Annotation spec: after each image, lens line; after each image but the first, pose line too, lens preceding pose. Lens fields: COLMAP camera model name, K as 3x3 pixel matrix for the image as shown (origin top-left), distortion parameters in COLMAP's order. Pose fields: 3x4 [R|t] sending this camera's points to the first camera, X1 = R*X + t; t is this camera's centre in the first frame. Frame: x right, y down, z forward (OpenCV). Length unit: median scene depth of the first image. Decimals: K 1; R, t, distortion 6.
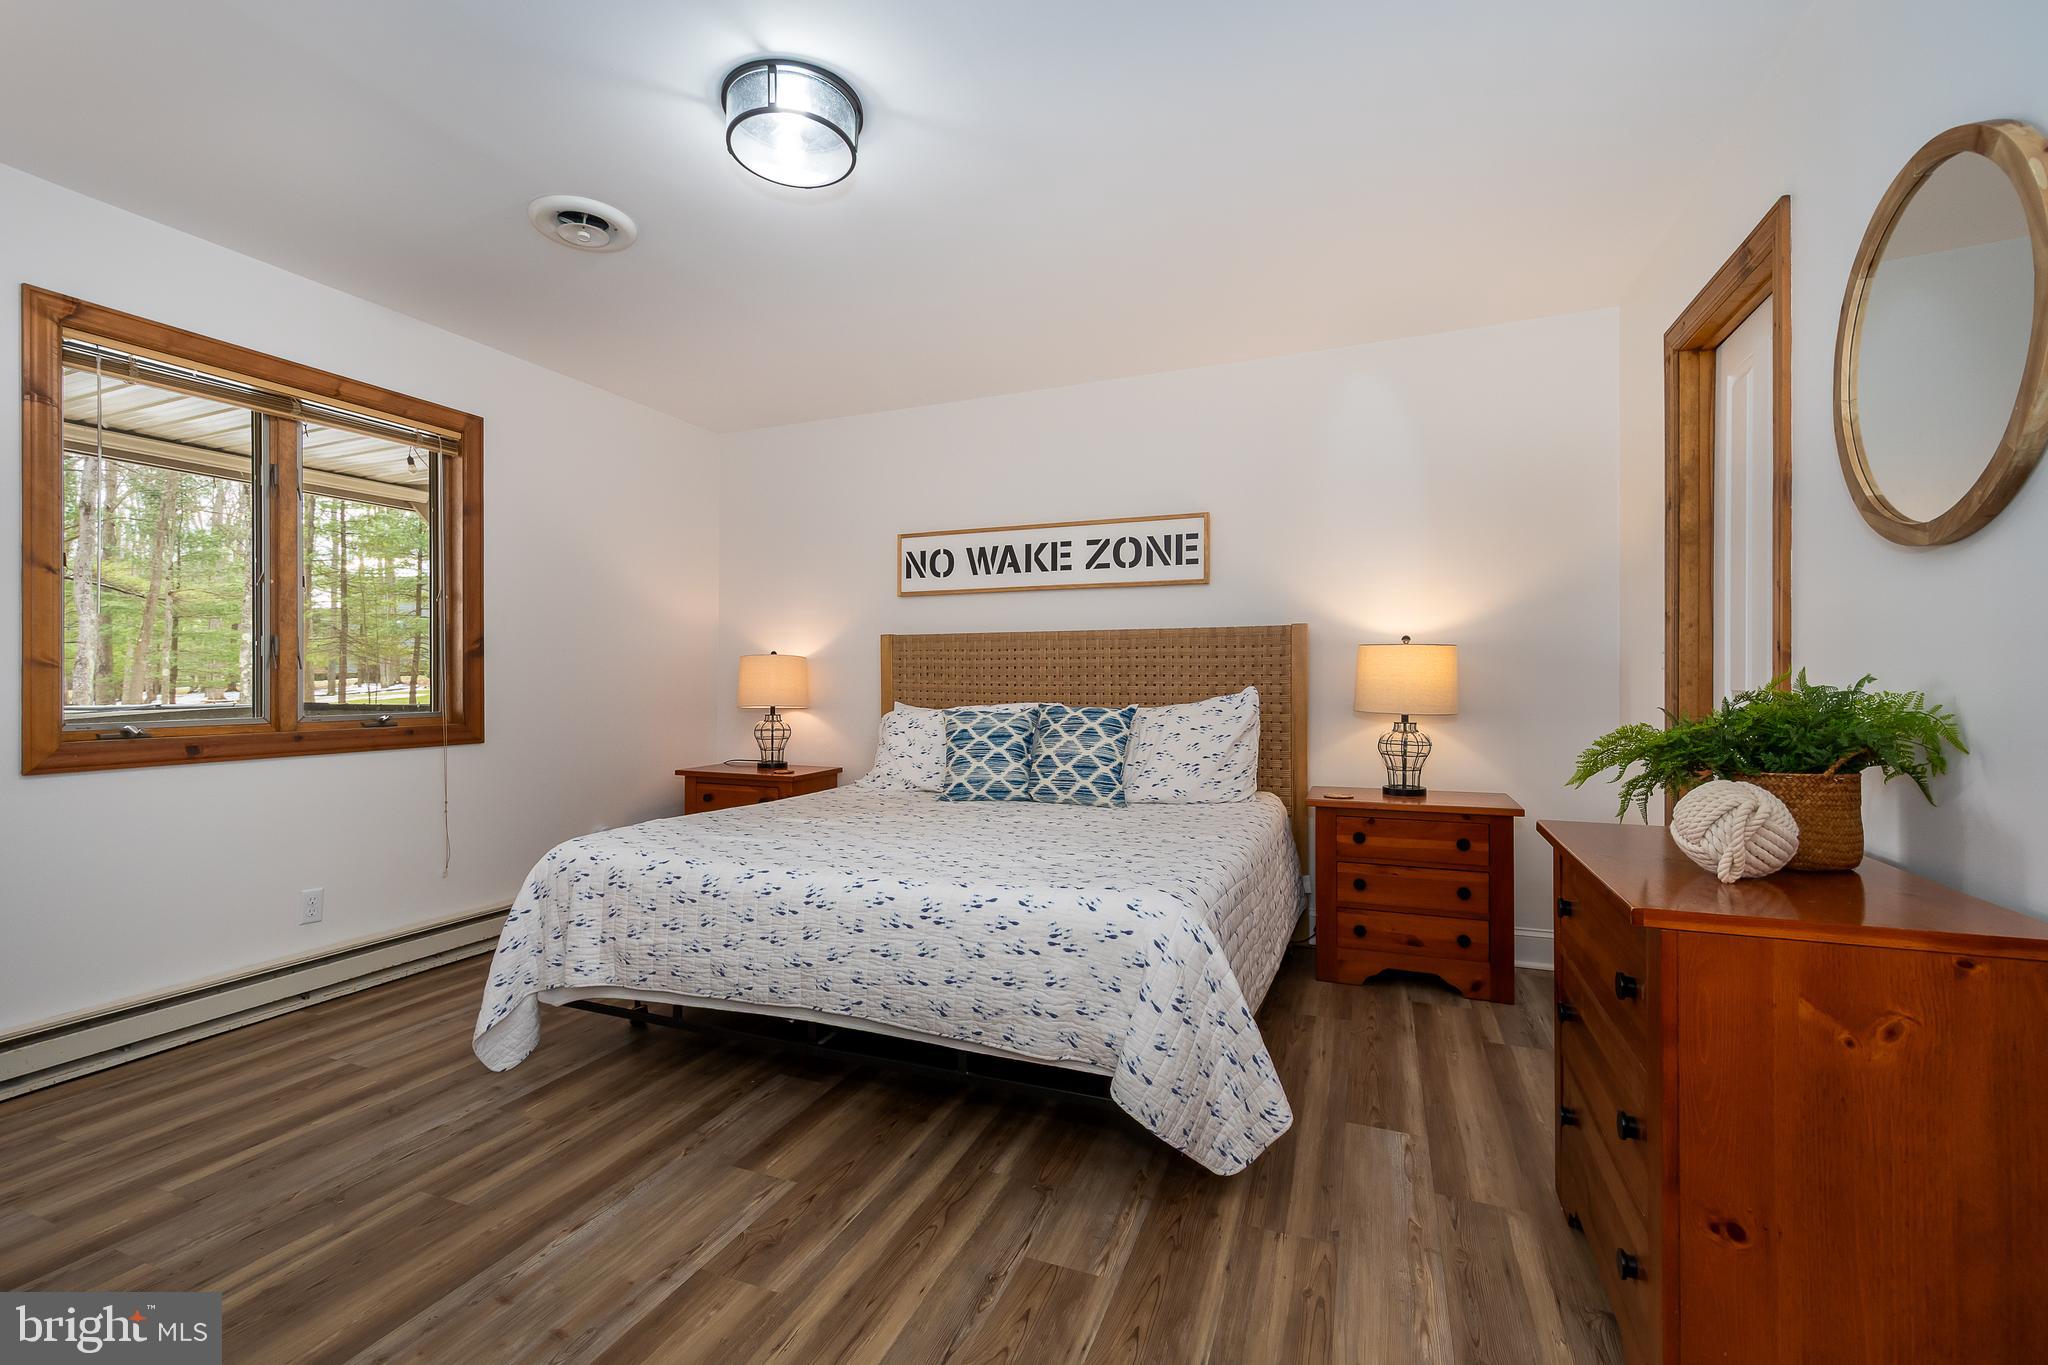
lens RADIAL K [[900.7, 0, 1011.3], [0, 900.7, 691.3], [0, 0, 1]] dist [0.016692, -0.004401]
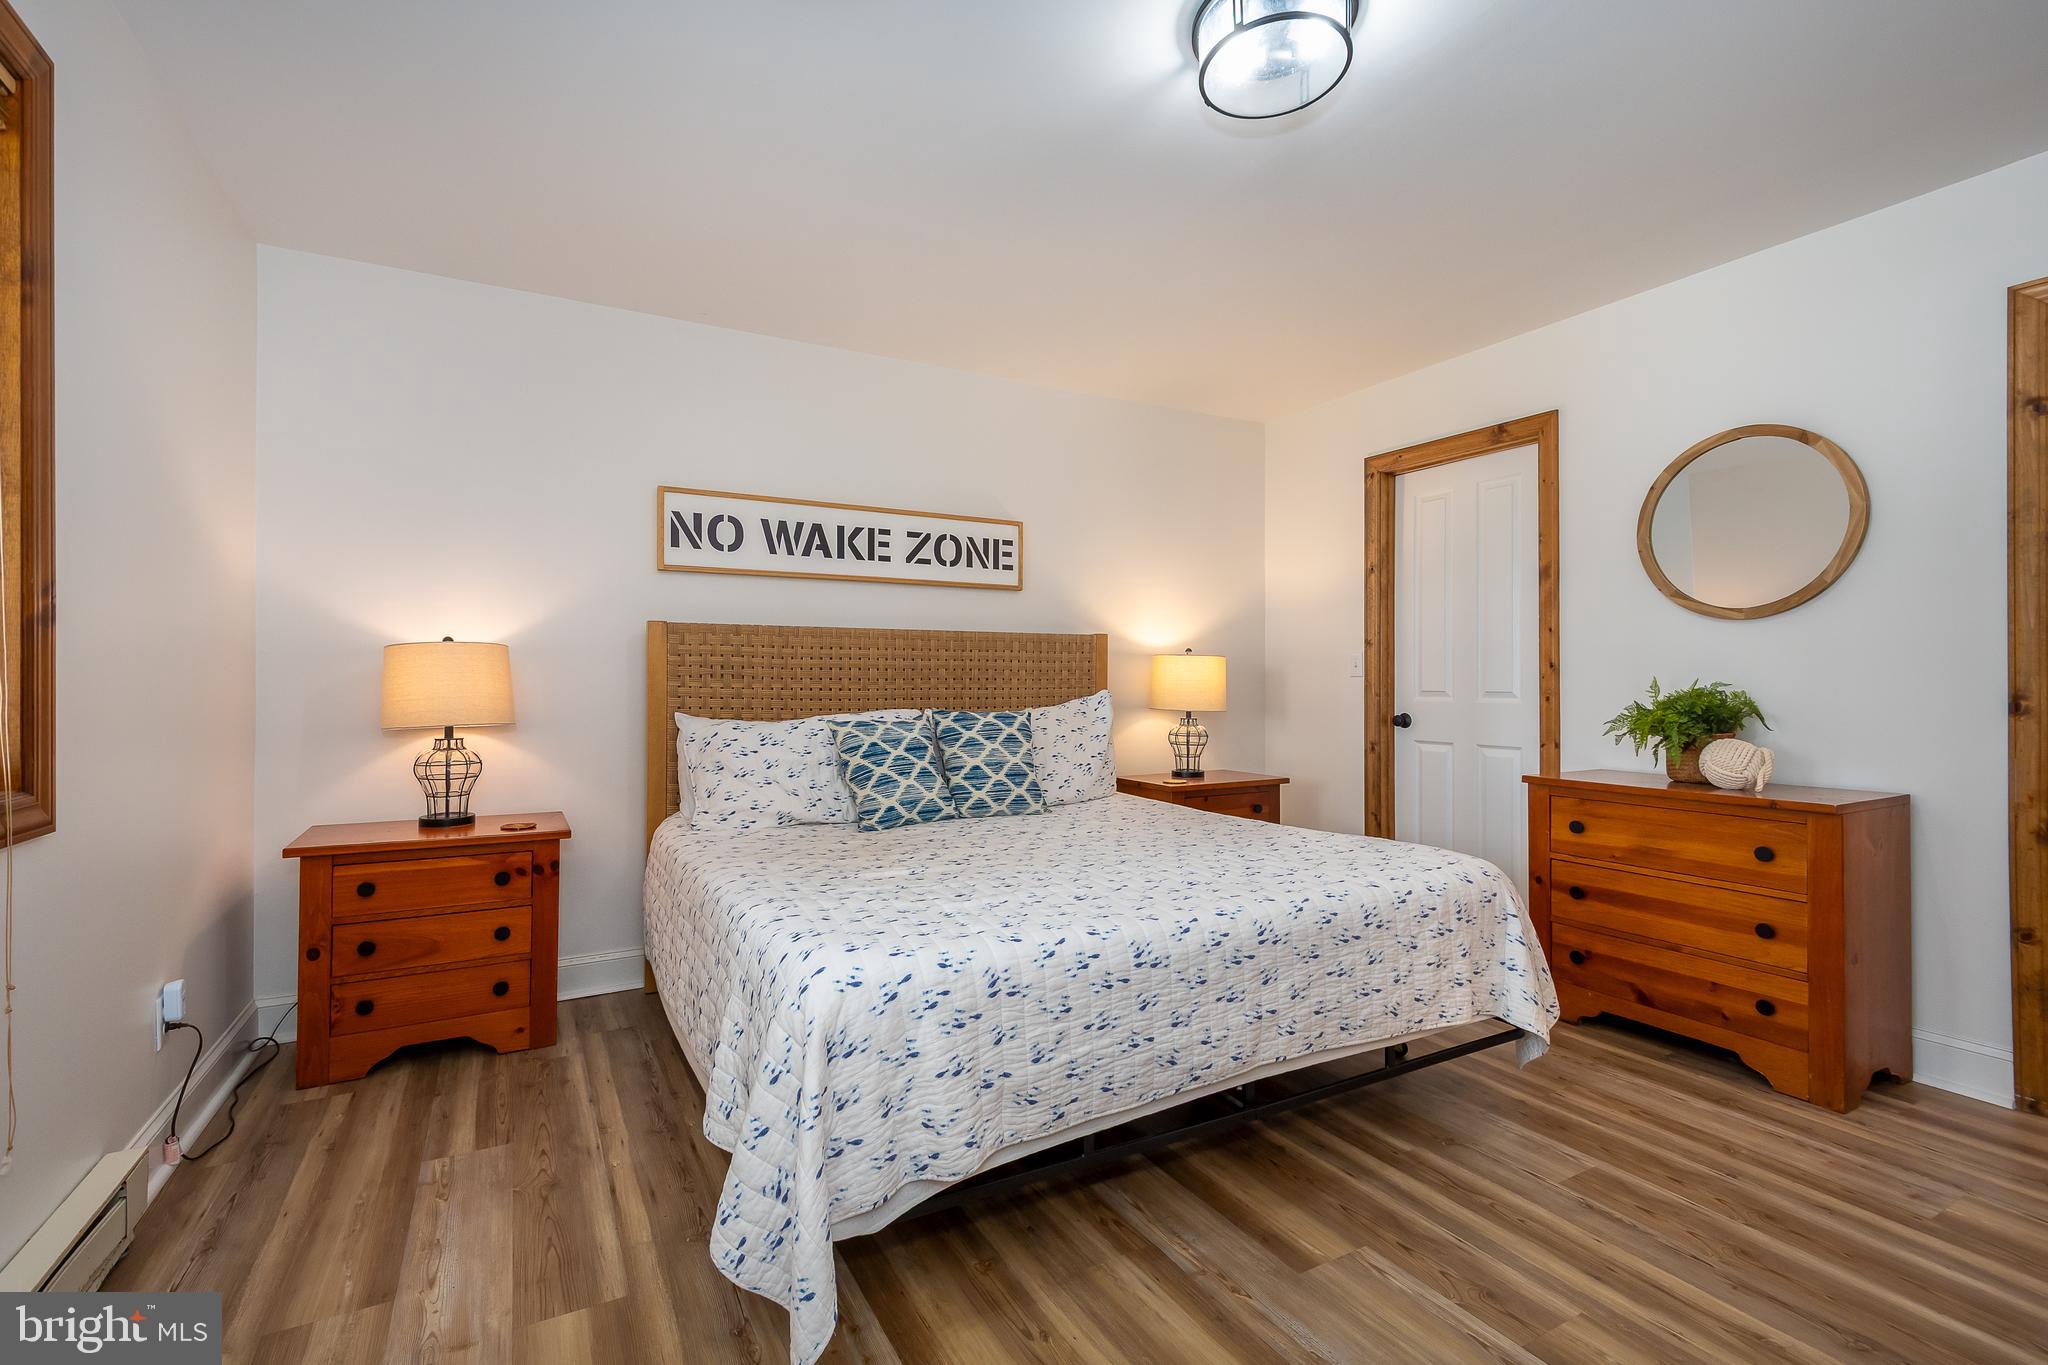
lens RADIAL K [[900.7, 0, 1010.2], [0, 900.7, 679.8], [0, 0, 1]] dist [0.016692, -0.004401]
pose [[0.628839, 0.003006, 0.777530, -0.590694], [0.007433, 0.999924, -0.009877, -0.006572], [-0.777500, 0.011990, 0.628768, 0.356885]]
